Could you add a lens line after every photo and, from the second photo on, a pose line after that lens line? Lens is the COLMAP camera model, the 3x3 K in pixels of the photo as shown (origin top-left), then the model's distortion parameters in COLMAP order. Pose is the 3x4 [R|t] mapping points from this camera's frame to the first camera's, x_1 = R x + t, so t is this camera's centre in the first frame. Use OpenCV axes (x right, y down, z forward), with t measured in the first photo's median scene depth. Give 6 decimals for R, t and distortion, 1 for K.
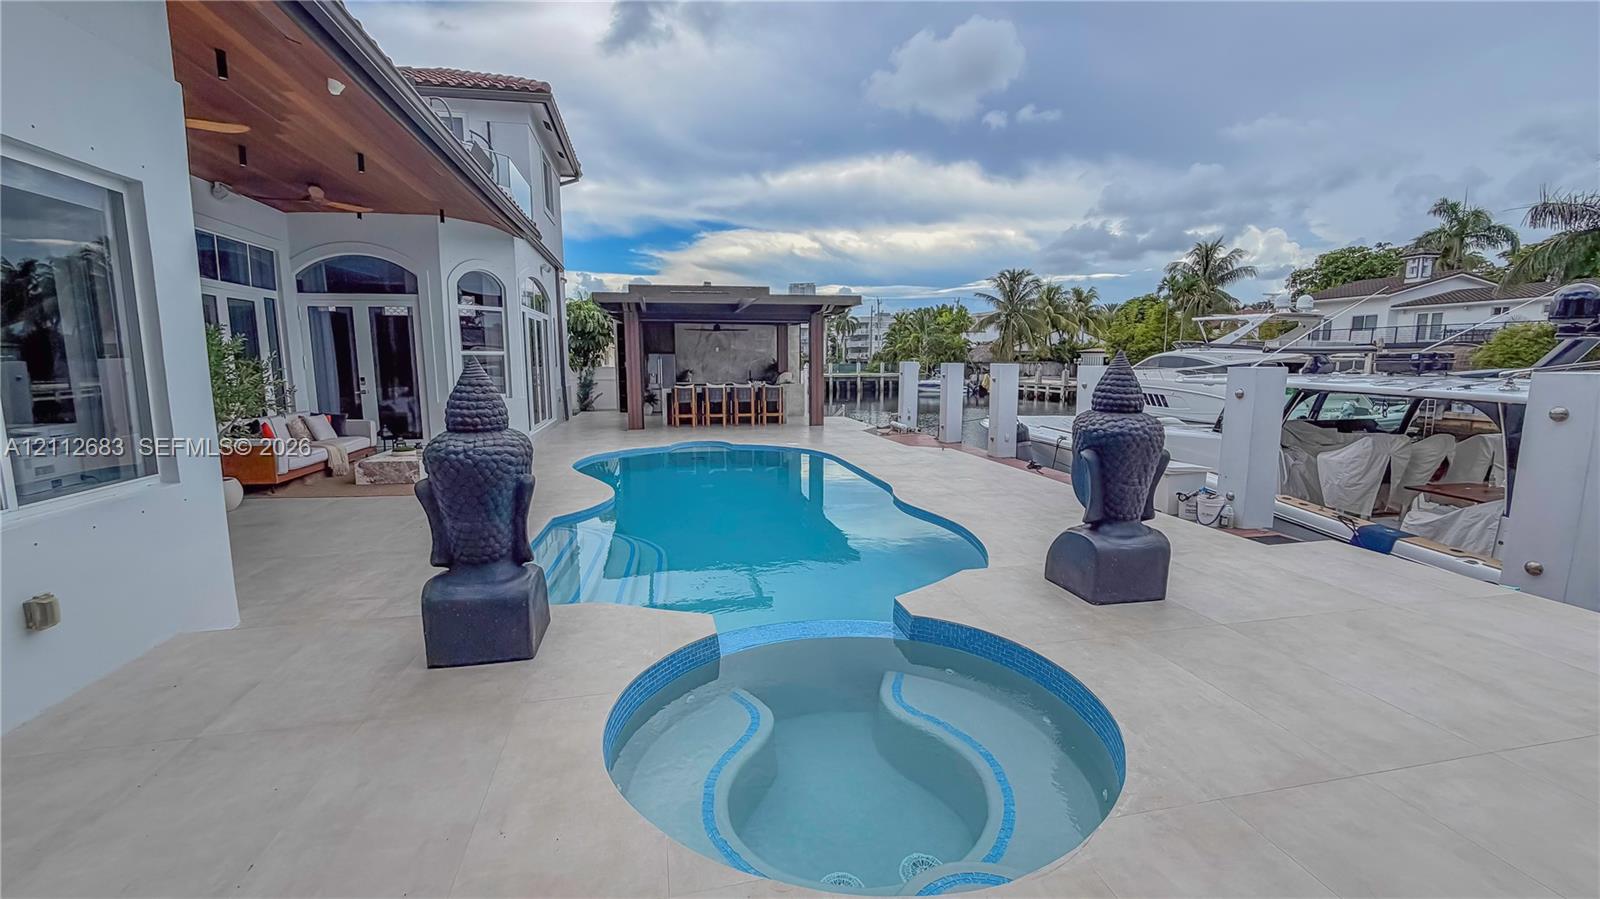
lens RADIAL K [[657.2, 0, 786.6], [0, 657.2, 454.7], [0, 0, 1]] dist [0.000638, 0.000573]
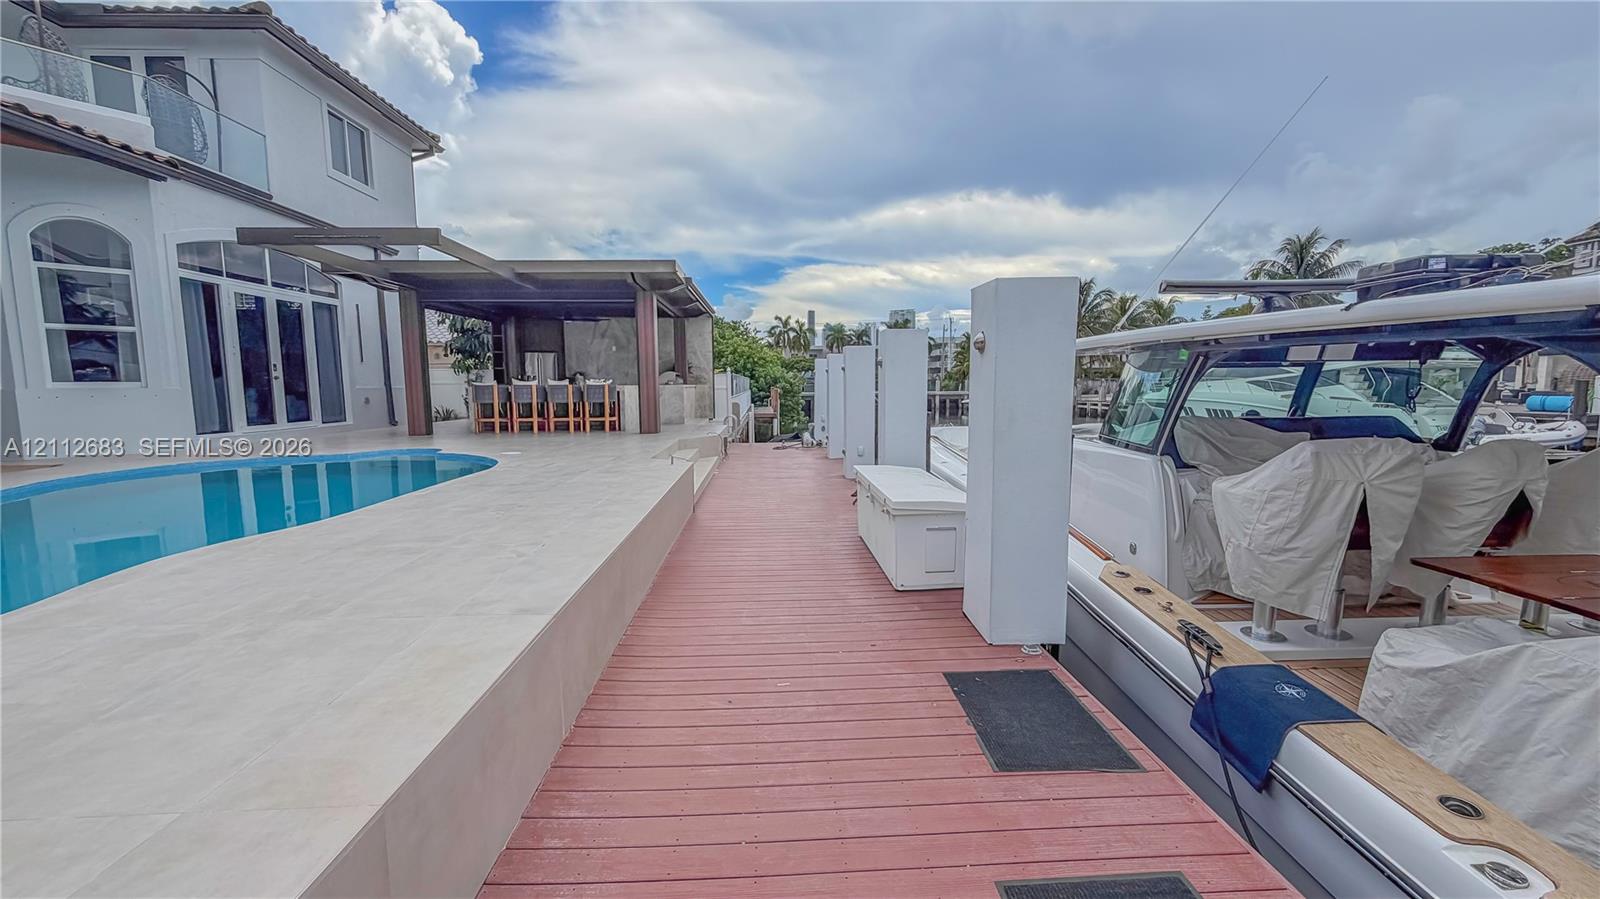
lens RADIAL K [[633.7, 0, 790.3], [0, 633.7, 449.9], [0, 0, 1]] dist [0.001504, 0.000114]
pose [[0.988667, 0.012525, -0.149605, 0.326027], [-0.018461, 0.999094, -0.038358, 0.000470], [0.148989, 0.040685, 0.988002, 0.285617]]
